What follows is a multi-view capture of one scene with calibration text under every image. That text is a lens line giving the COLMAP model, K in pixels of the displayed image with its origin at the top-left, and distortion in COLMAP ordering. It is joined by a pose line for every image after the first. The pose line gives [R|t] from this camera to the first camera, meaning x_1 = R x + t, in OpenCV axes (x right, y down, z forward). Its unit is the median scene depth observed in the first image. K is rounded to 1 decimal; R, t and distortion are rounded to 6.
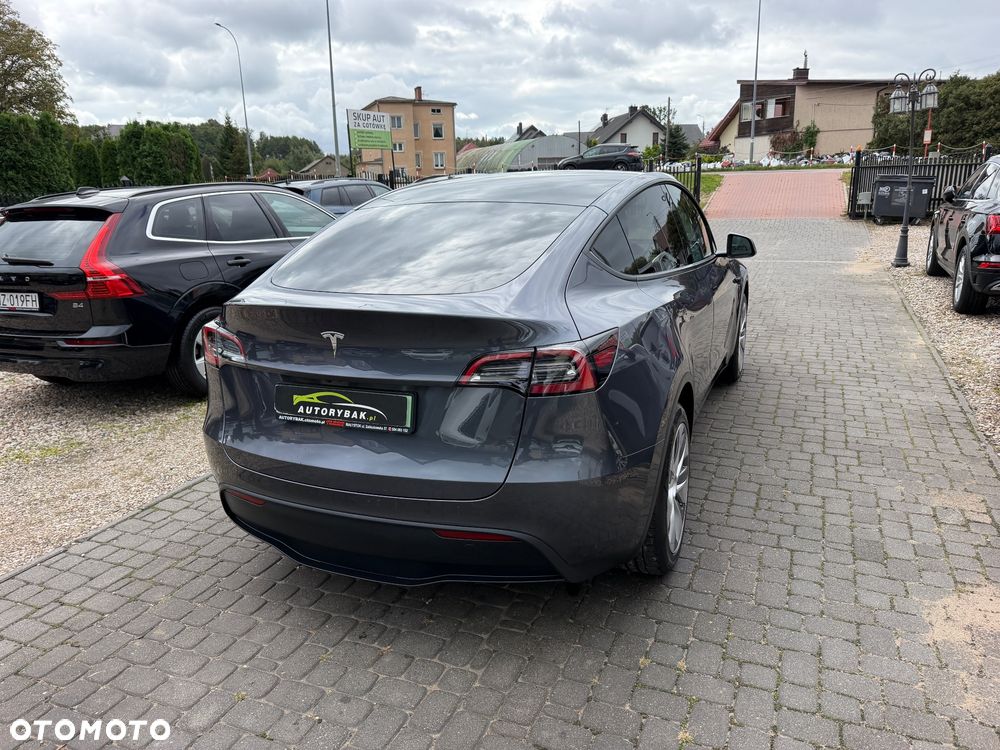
lens RADIAL K [[700.9, 0, 501.5], [0, 700.9, 370.7], [0, 0, 1]] dist [0.018950, -0.028292]
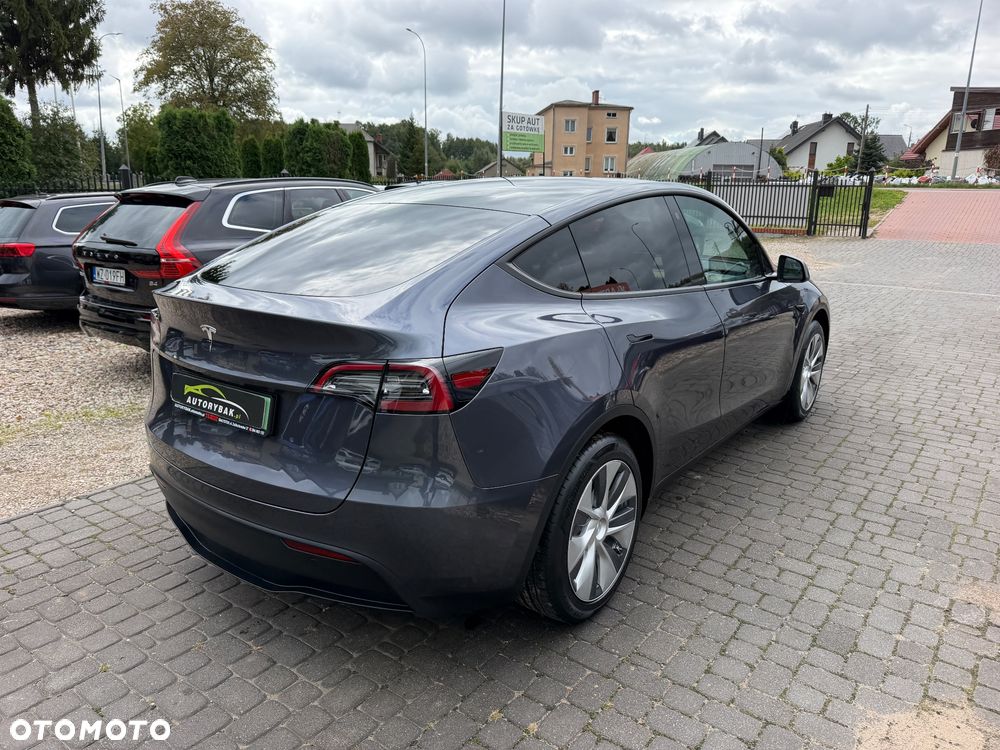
lens RADIAL K [[700.9, 0, 500.0], [0, 700.9, 374.1], [0, 0, 1]] dist [0.018950, -0.028292]
pose [[0.970031, 0.099046, -0.221878, 0.197137], [-0.099221, 0.995011, 0.010388, -0.019509], [0.221800, 0.011939, 0.975019, 0.057585]]
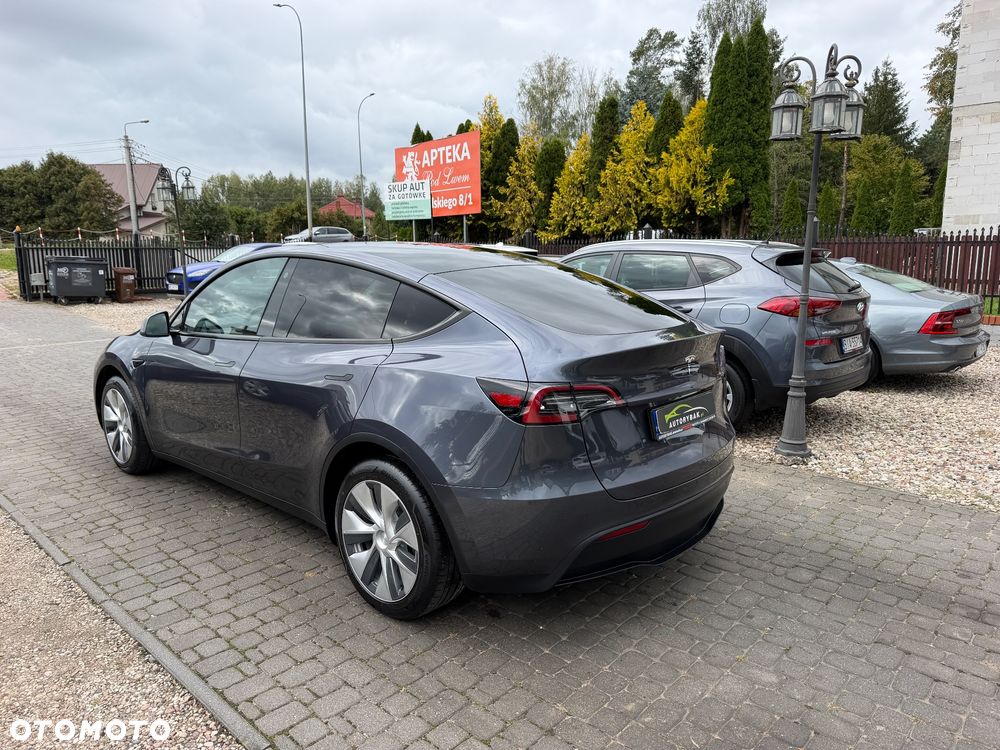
lens RADIAL K [[700.9, 0, 492.6], [0, 700.9, 375.2], [0, 0, 1]] dist [0.018950, -0.028292]
pose [[0.333714, -0.132260, 0.933350, -0.799770], [0.234423, 0.970649, 0.053729, -0.088027], [-0.913061, 0.200869, 0.354924, 0.441452]]
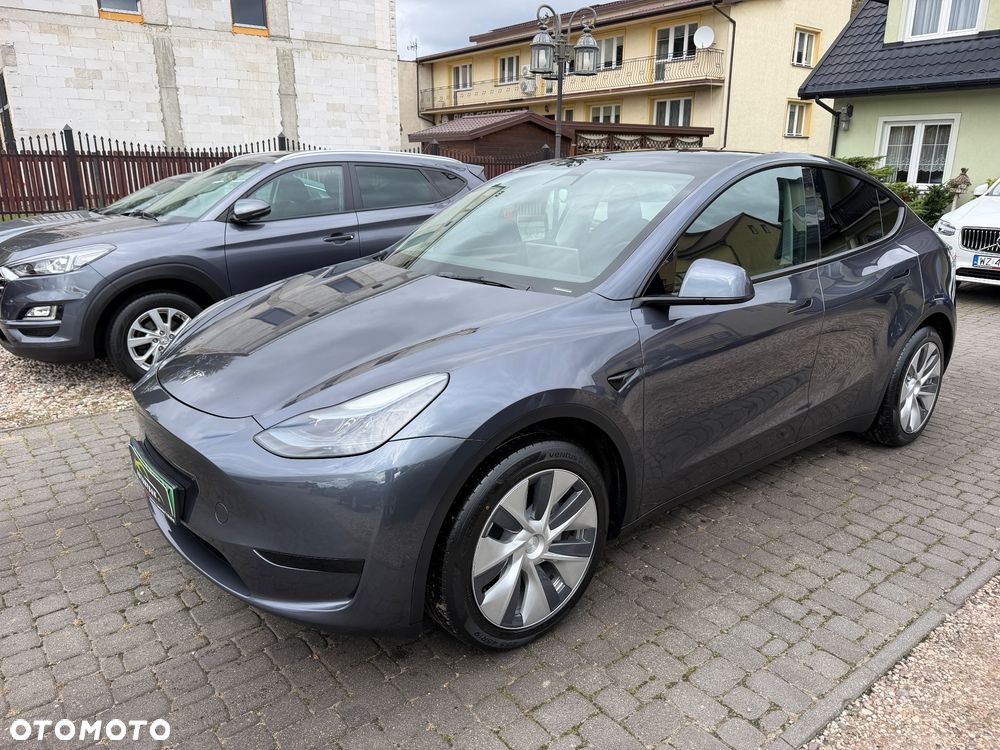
lens RADIAL K [[700.9, 0, 503.9], [0, 700.9, 371.2], [0, 0, 1]] dist [0.018950, -0.028292]
pose [[-0.884630, -0.101956, 0.455010, -0.163276], [0.140436, 0.872239, 0.468483, -0.432491], [-0.444643, 0.478334, -0.757291, 1.713641]]
